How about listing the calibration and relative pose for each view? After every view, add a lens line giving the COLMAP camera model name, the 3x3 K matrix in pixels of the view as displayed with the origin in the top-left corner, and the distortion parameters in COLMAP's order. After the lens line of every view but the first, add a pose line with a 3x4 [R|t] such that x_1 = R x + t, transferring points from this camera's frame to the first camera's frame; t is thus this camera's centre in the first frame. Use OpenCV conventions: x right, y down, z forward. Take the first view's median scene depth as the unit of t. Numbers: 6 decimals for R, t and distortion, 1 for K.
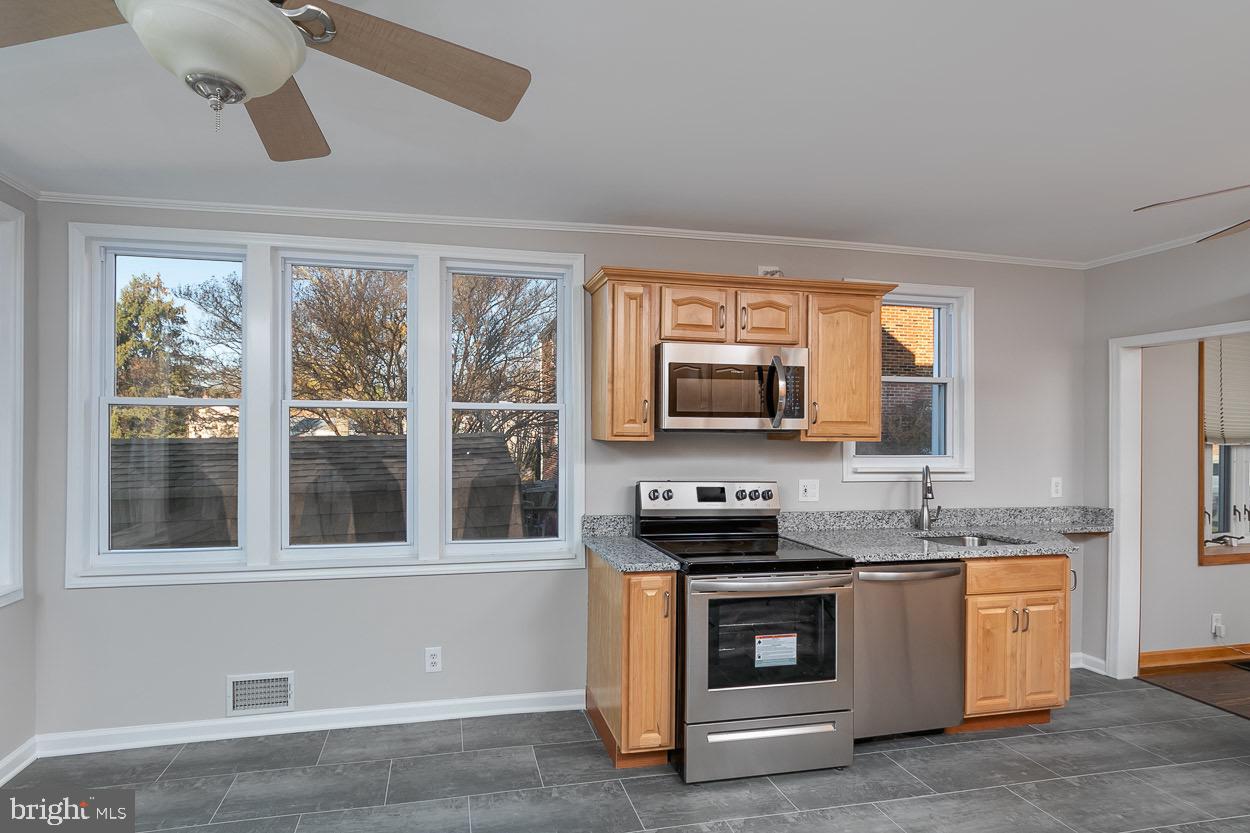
lens RADIAL K [[566.0, 0, 544.7], [0, 566.0, 428.5], [0, 0, 1]] dist [-0.009199, 0.000240]
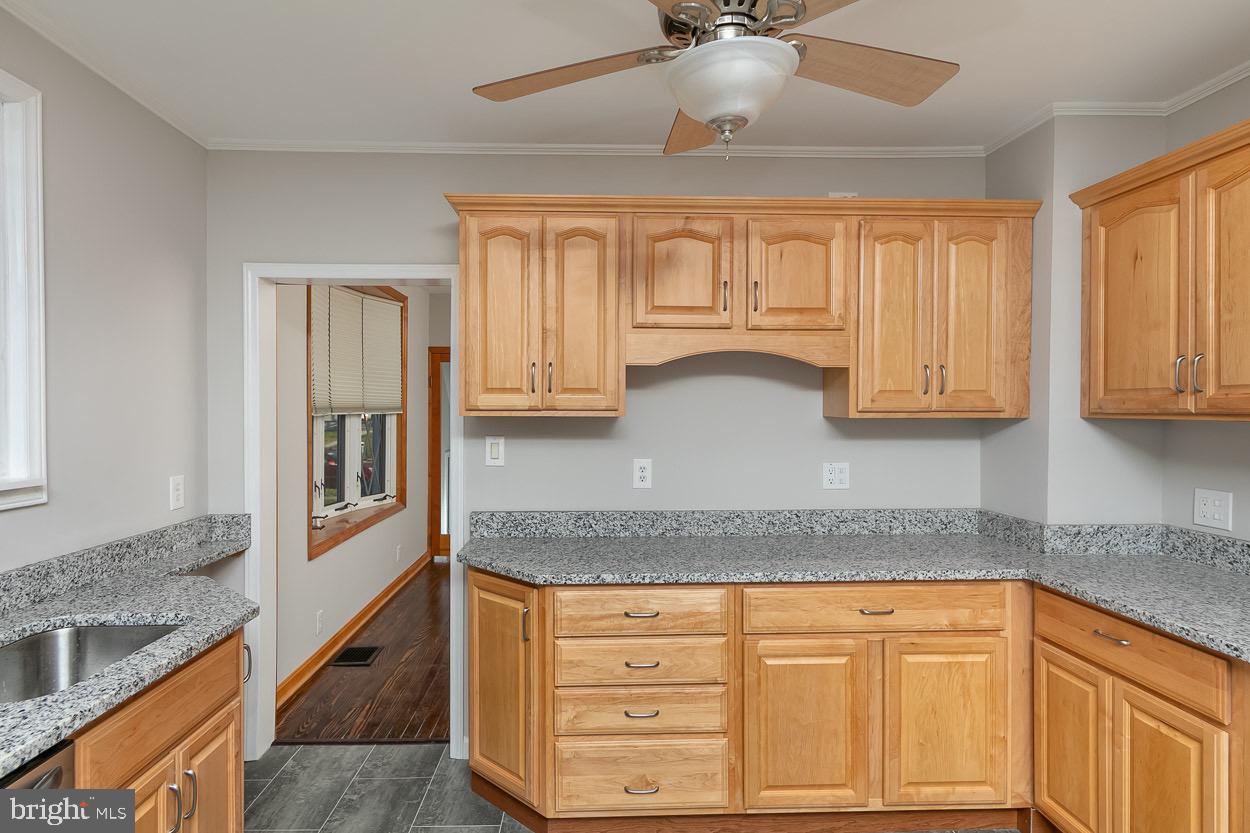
lens RADIAL K [[668.1, 0, 610.2], [0, 668.1, 412.6], [0, 0, 1]] dist [0.001080, 0.000776]
pose [[0.149387, -0.014859, 0.988667, 0.331435], [-0.006428, 0.999851, 0.015998, 0.005806], [-0.988758, -0.008745, 0.149269, 0.532460]]
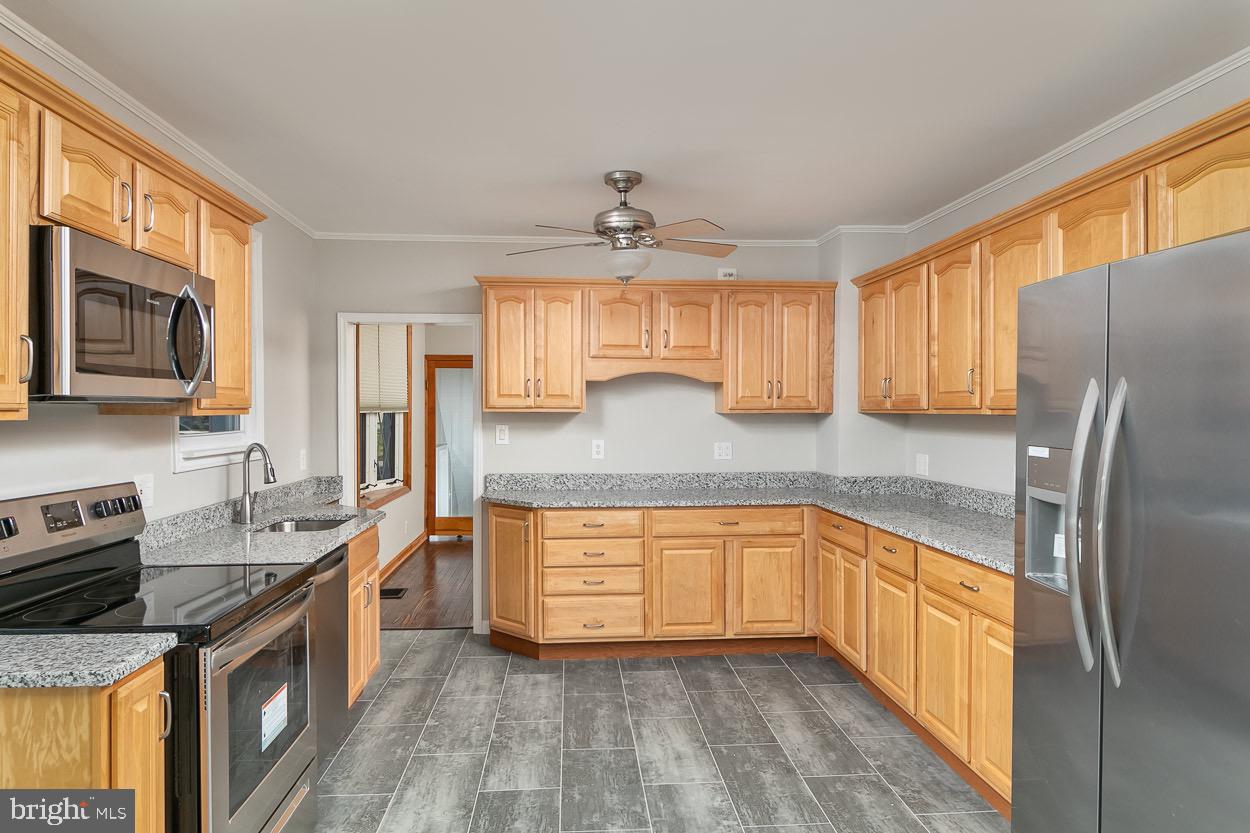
lens RADIAL K [[746.1, 0, 624.5], [0, 746.1, 409.6], [0, 0, 1]] dist [-0.003339, -0.000966]
pose [[0.102089, -0.009476, 0.994730, -0.377135], [-0.006885, 0.999924, 0.010232, 0.002432], [-0.994751, -0.007893, 0.102016, 0.398487]]
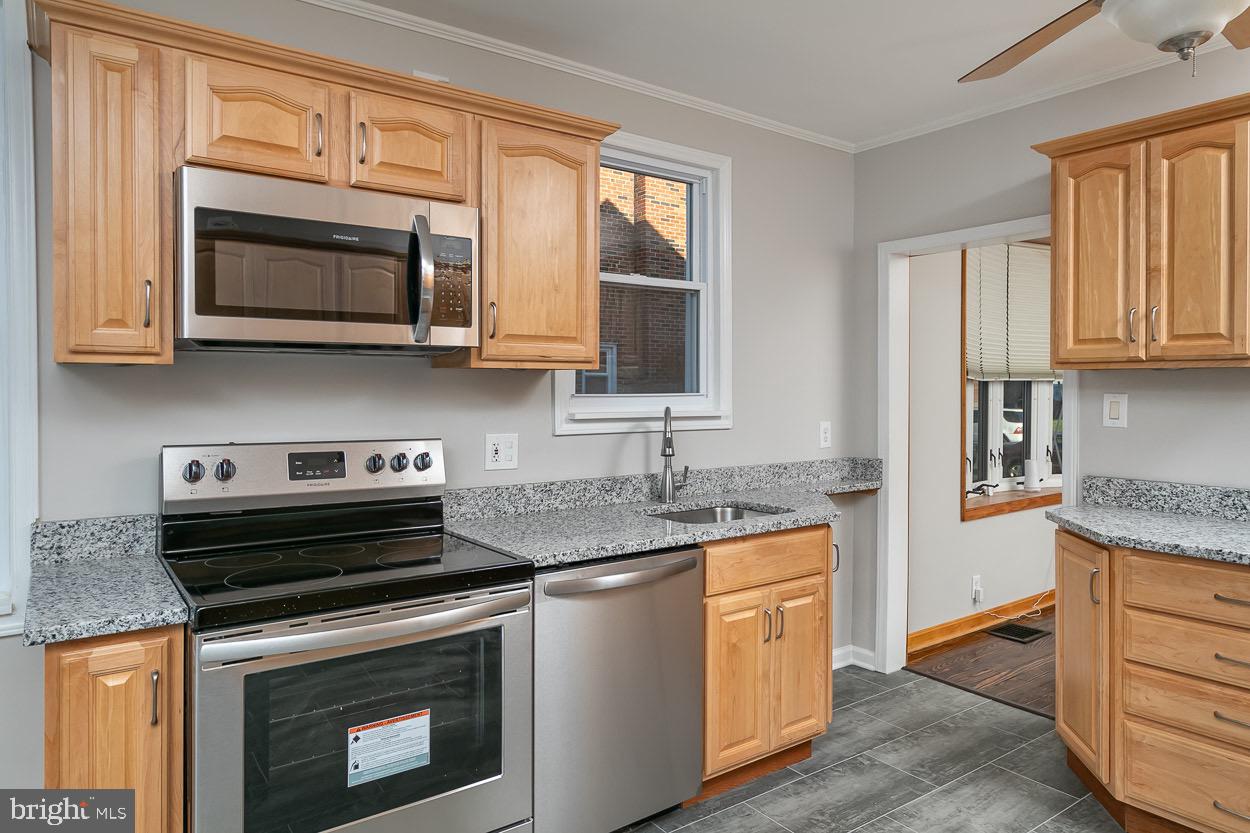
lens RADIAL K [[786.7, 0, 609.0], [0, 786.7, 390.3], [0, 0, 1]] dist [0.000083, 0.000609]
pose [[0.904553, -0.009630, 0.426252, 0.233409], [0.003833, 0.999888, 0.014455, 0.034924], [-0.426343, -0.011442, 0.904489, 0.194709]]
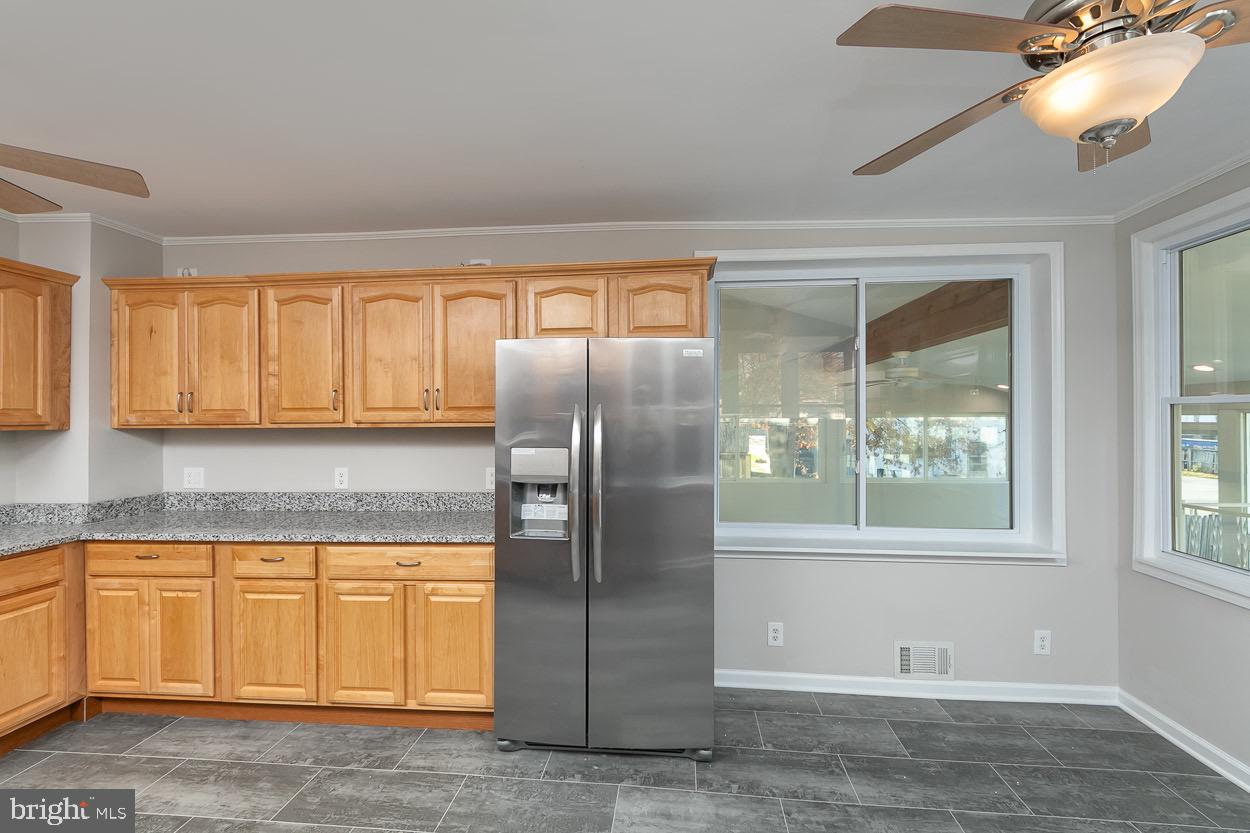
lens RADIAL K [[549.3, 0, 625.0], [0, 549.3, 416.5], [0, 0, 1]] dist [-0.001322, -0.000260]
pose [[-0.962536, -0.000745, 0.271154, 0.034163], [-0.002926, 0.999967, -0.007637, 0.004096], [-0.271139, -0.008144, -0.962506, 0.809766]]
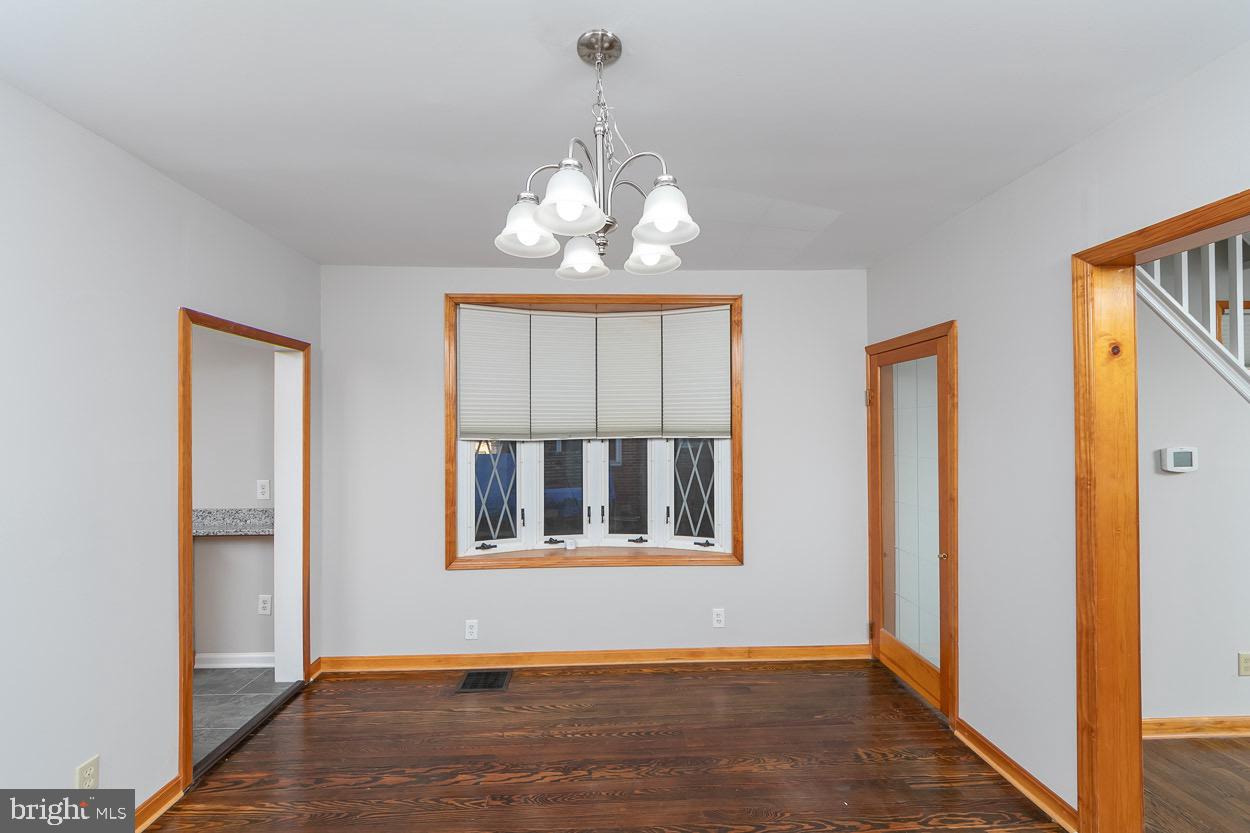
lens RADIAL K [[482.6, 0, 621.8], [0, 482.6, 422.3], [0, 0, 1]] dist [0.000494, 0.000038]
pose [[0.990406, -0.012572, -0.137612, 2.117689], [0.011620, 0.999903, -0.007722, -0.000286], [0.137695, 0.006049, 0.990456, 0.278234]]
